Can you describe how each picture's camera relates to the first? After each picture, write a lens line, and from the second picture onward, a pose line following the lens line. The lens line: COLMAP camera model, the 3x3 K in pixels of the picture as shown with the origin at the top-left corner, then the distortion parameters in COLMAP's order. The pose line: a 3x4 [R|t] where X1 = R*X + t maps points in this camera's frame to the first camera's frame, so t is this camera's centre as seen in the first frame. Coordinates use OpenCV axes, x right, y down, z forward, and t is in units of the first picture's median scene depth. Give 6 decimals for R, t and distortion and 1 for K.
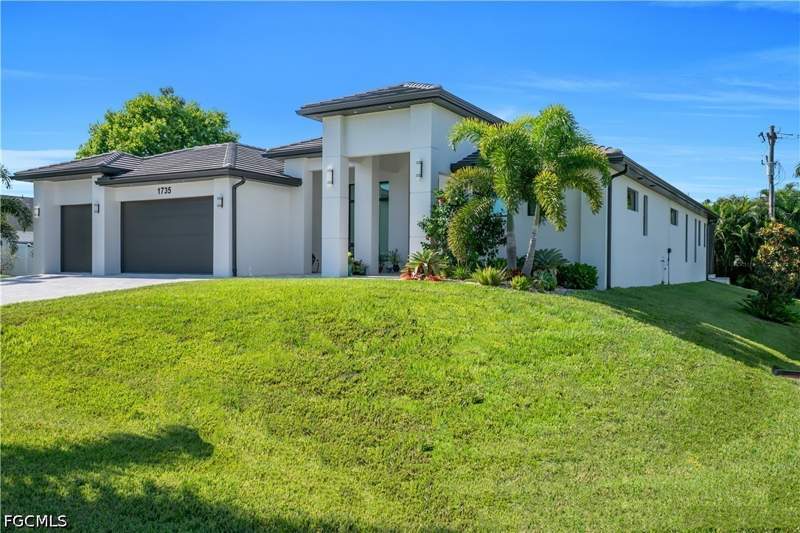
lens RADIAL K [[658.1, 0, 397.6], [0, 658.1, 270.5], [0, 0, 1]] dist [0.061498, 0.000342]
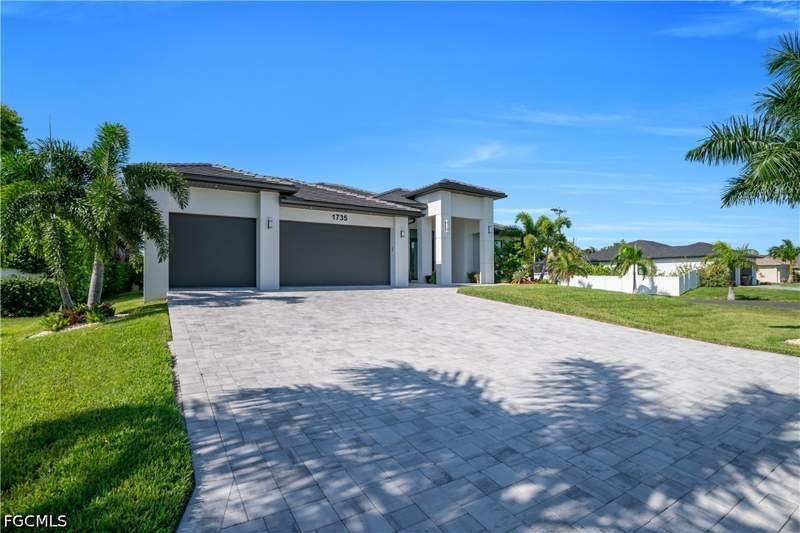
lens RADIAL K [[384.8, 0, 399.1], [0, 384.8, 270.6], [0, 0, 1]] dist [-0.024563, 0.000016]
pose [[0.446598, 0.012033, 0.894654, -0.934631], [0.016893, 0.999618, -0.021877, -0.007273], [-0.894575, 0.024884, 0.446225, 0.600100]]
